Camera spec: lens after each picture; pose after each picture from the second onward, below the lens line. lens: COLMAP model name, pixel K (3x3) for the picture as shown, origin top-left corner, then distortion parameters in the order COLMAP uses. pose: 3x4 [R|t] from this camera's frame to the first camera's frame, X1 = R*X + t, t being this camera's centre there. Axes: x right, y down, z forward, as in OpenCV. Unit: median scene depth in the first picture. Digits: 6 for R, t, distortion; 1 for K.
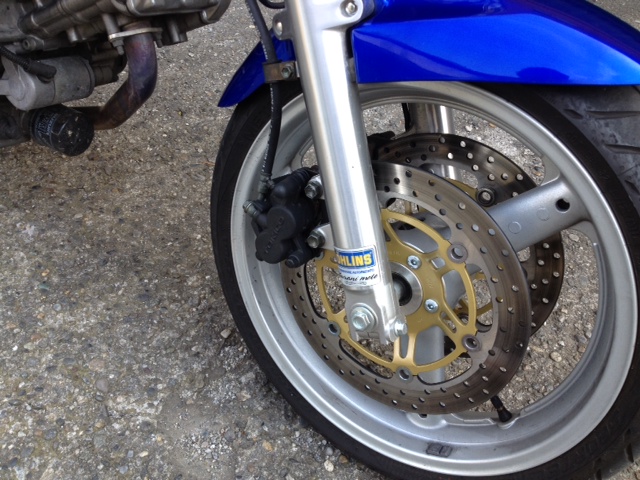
lens RADIAL K [[604.0, 0, 317.3], [0, 604.0, 236.1], [0, 0, 1]] dist [0.211614, -0.458125]
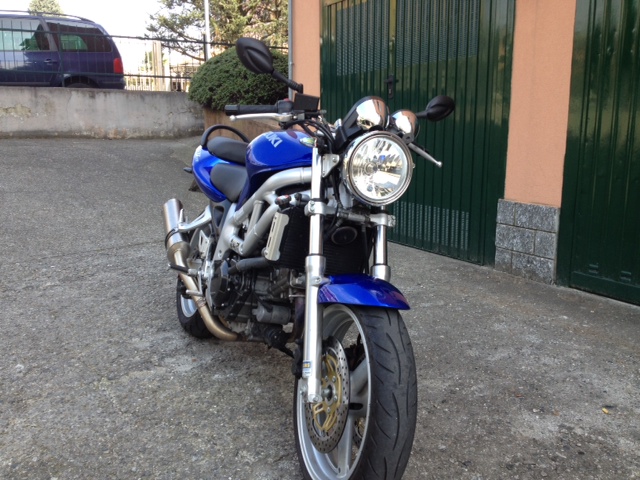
lens RADIAL K [[604.0, 0, 317.3], [0, 604.0, 236.1], [0, 0, 1]] dist [0.211614, -0.458125]
pose [[0.813597, 0.032336, -0.580529, 1.124867], [-0.339083, 0.837468, -0.428569, 0.476740], [0.472316, 0.545530, 0.692326, -0.785392]]
